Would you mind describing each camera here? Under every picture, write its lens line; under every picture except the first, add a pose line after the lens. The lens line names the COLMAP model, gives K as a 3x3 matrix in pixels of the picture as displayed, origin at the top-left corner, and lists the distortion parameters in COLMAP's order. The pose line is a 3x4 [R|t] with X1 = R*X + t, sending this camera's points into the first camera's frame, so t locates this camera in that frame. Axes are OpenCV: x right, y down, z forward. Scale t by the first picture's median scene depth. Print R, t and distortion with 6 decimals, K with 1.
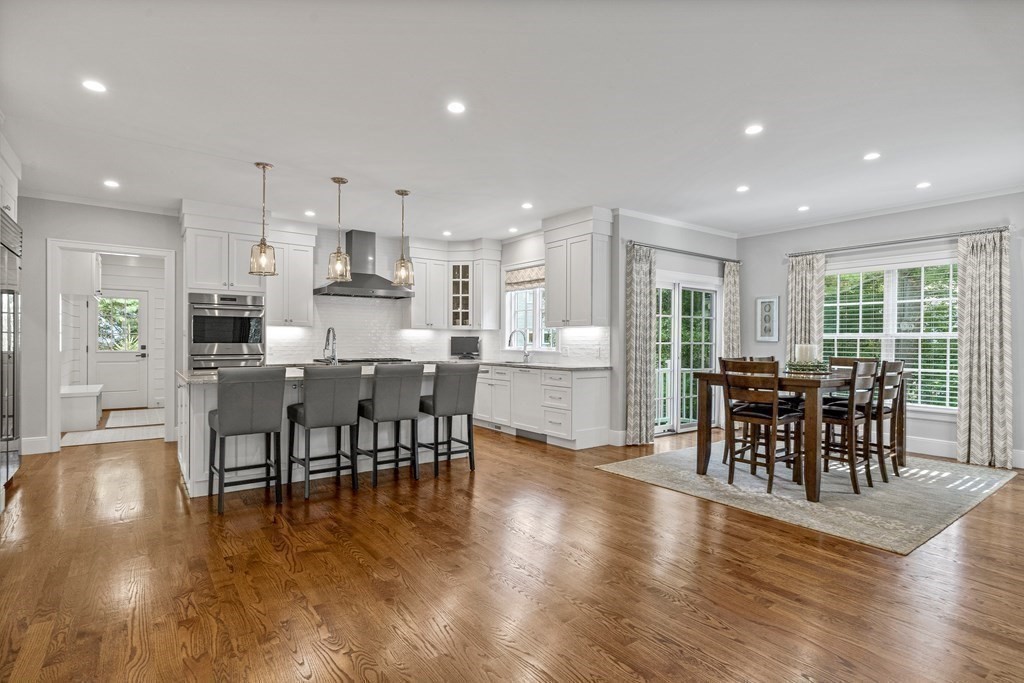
lens RADIAL K [[499.3, 0, 518.9], [0, 499.3, 340.5], [0, 0, 1]] dist [0.004839, 0.001656]
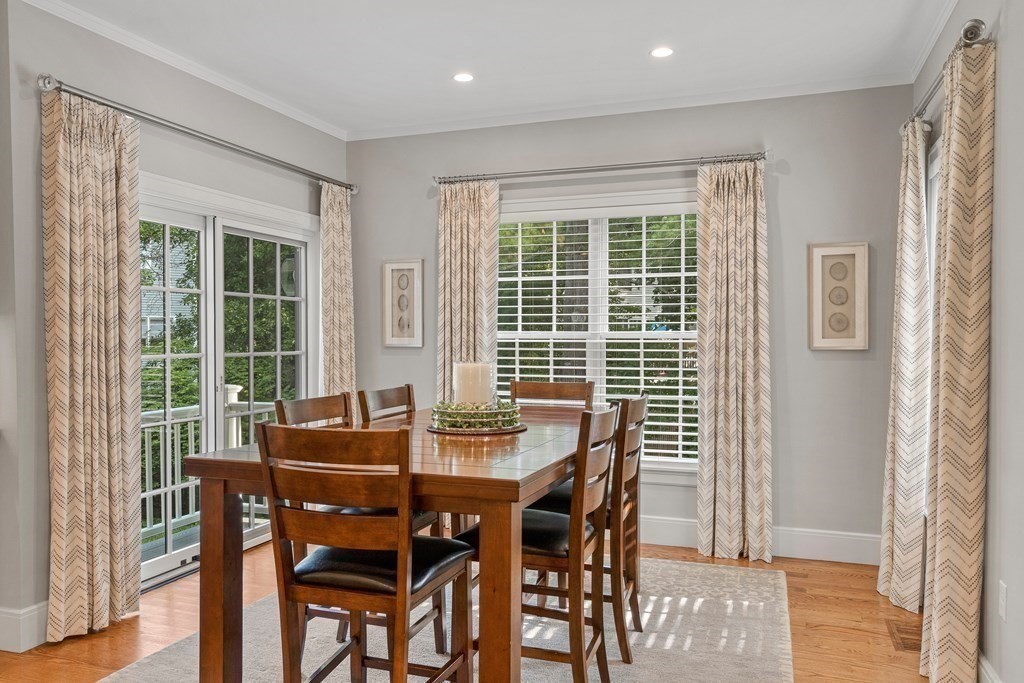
lens RADIAL K [[760.5, 0, 512.0], [0, 760.5, 340.4], [0, 0, 1]] dist [0.011064, 0.004359]
pose [[0.832818, -0.010518, 0.553447, 0.192404], [0.006235, 0.999934, 0.009620, -0.014118], [-0.553512, -0.004561, 0.832829, 0.351417]]
